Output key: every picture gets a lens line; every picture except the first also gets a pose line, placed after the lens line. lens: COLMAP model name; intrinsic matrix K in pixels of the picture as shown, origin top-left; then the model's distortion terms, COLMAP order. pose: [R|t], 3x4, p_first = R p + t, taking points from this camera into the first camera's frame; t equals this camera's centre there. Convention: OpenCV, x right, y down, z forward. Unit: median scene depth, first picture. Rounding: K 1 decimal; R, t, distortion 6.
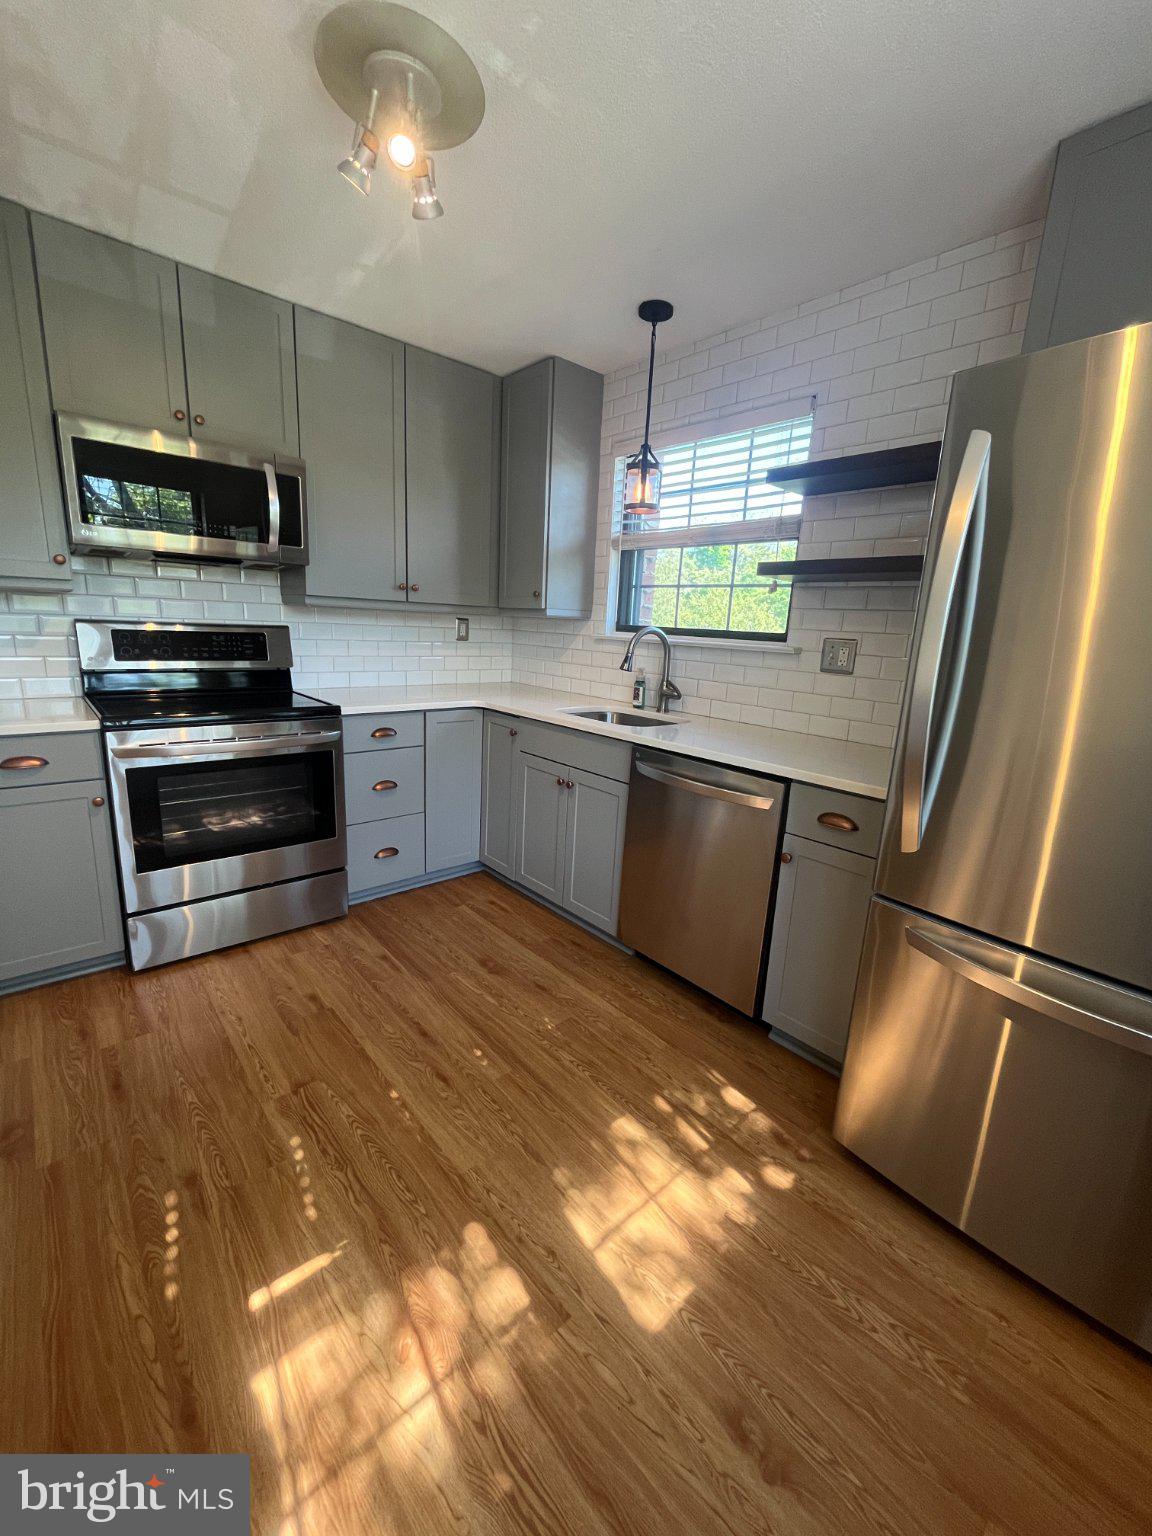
lens RADIAL K [[628.1, 0, 578.2], [0, 628.1, 764.9], [0, 0, 1]] dist [-0.002789, 0.000433]
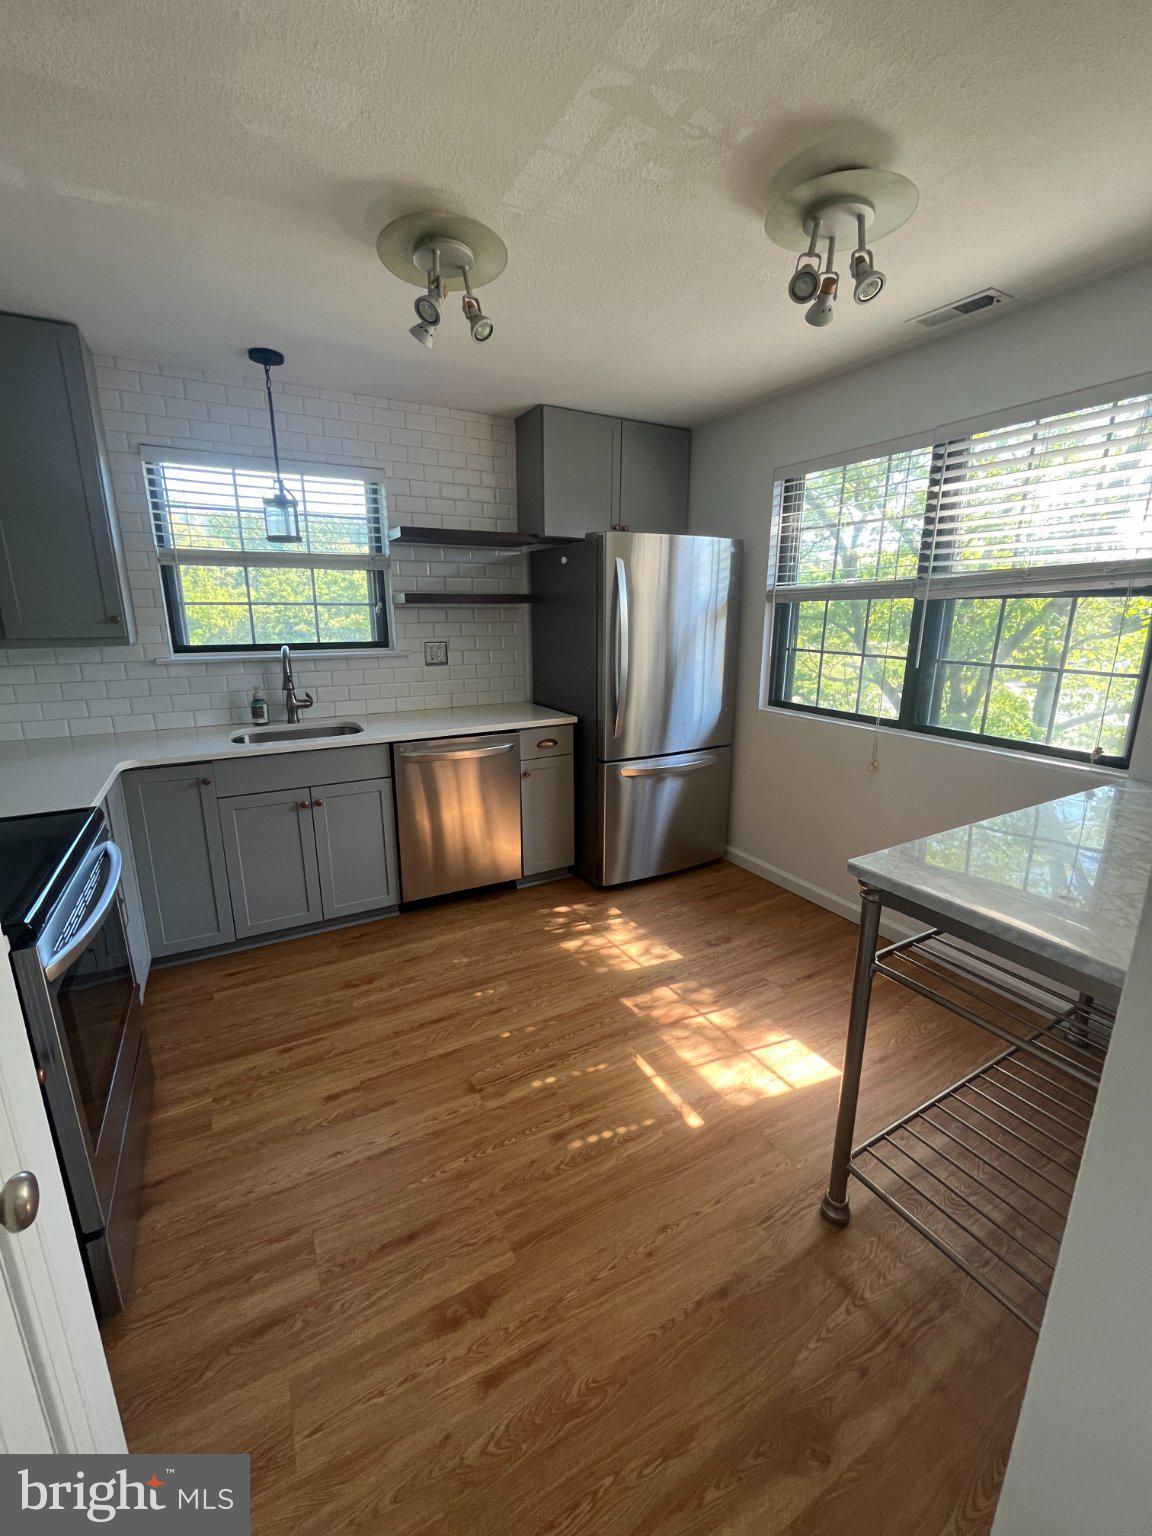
lens RADIAL K [[628.1, 0, 578.2], [0, 628.1, 764.9], [0, 0, 1]] dist [-0.002789, 0.000433]
pose [[0.217244, -0.279370, 0.935285, -1.213968], [0.234470, 0.945050, 0.227825, -0.226602], [-0.947538, 0.169803, 0.270811, 0.402291]]
